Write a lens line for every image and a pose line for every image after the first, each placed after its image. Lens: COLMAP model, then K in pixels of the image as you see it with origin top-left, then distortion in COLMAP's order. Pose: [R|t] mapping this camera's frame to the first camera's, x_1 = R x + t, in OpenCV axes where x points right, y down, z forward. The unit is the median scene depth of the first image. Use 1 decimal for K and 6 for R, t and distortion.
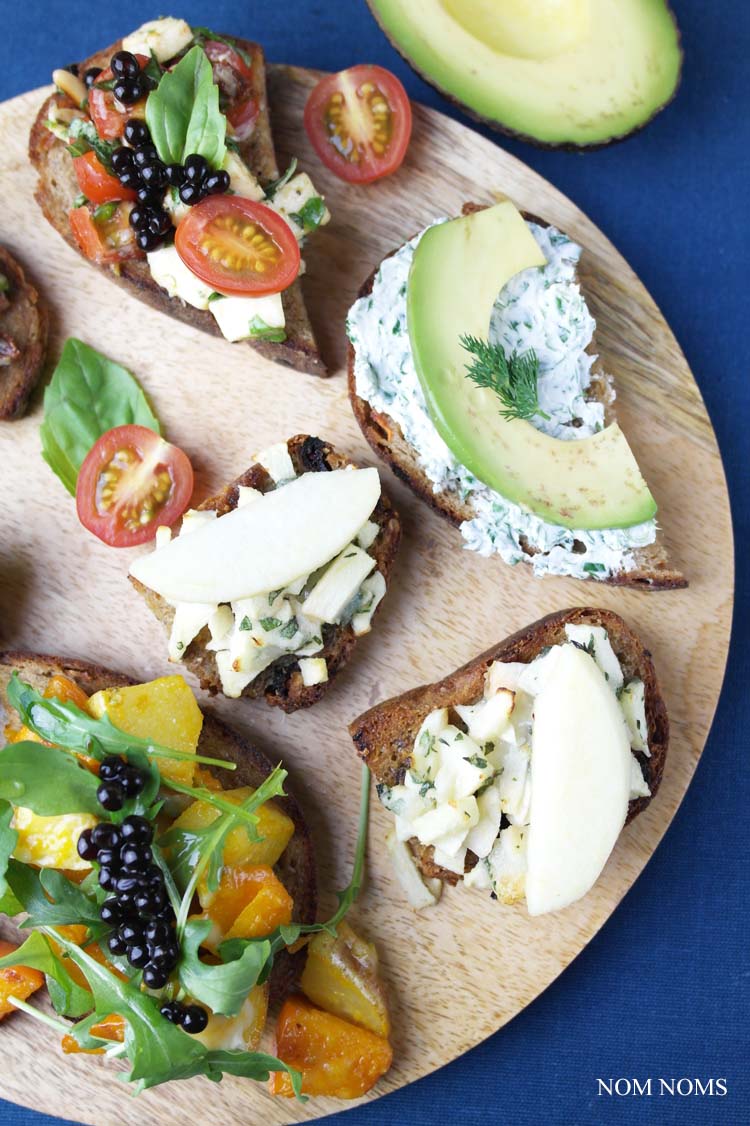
lens RADIAL K [[1272.1, 0, 376.4], [0, 1272.1, 561.1], [0, 0, 1]] dist [0.018237, 0.000000]
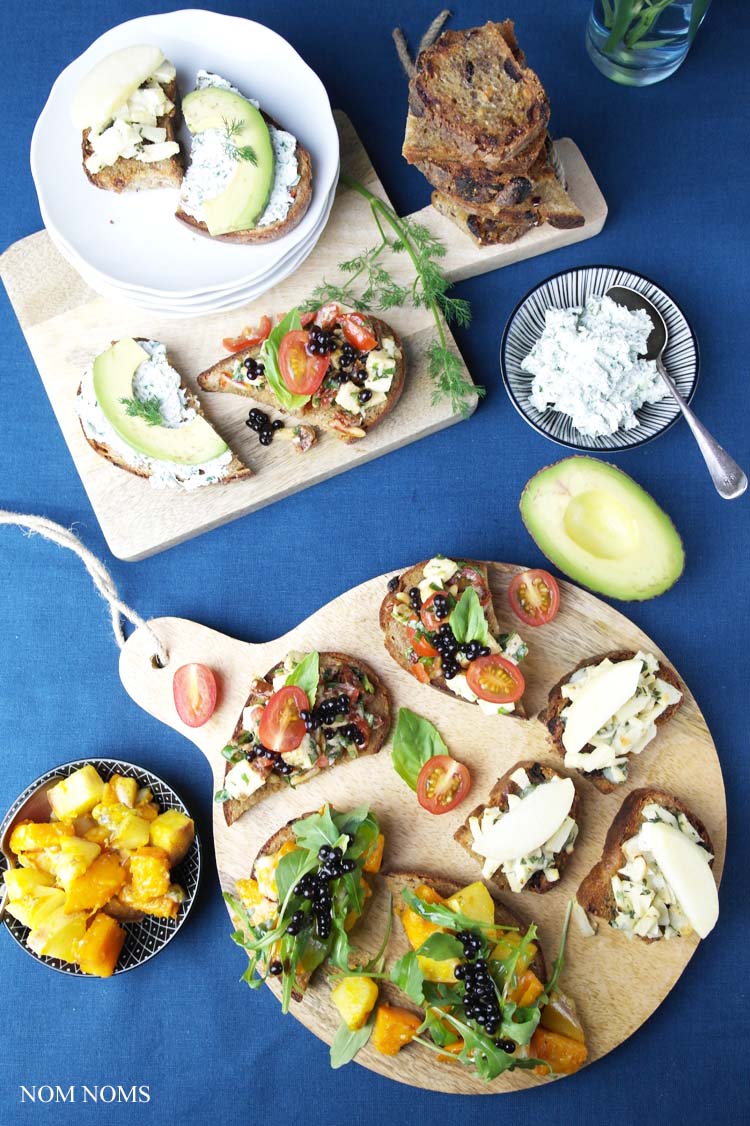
lens RADIAL K [[995.0, 0, 373.8], [0, 995.0, 565.6], [0, 0, 1]] dist [0.047966, -0.018565]
pose [[0.997647, -0.054324, 0.041816, -0.362831], [0.053819, 0.998465, 0.013120, -0.459353], [-0.042465, -0.010839, 0.999039, -0.654089]]
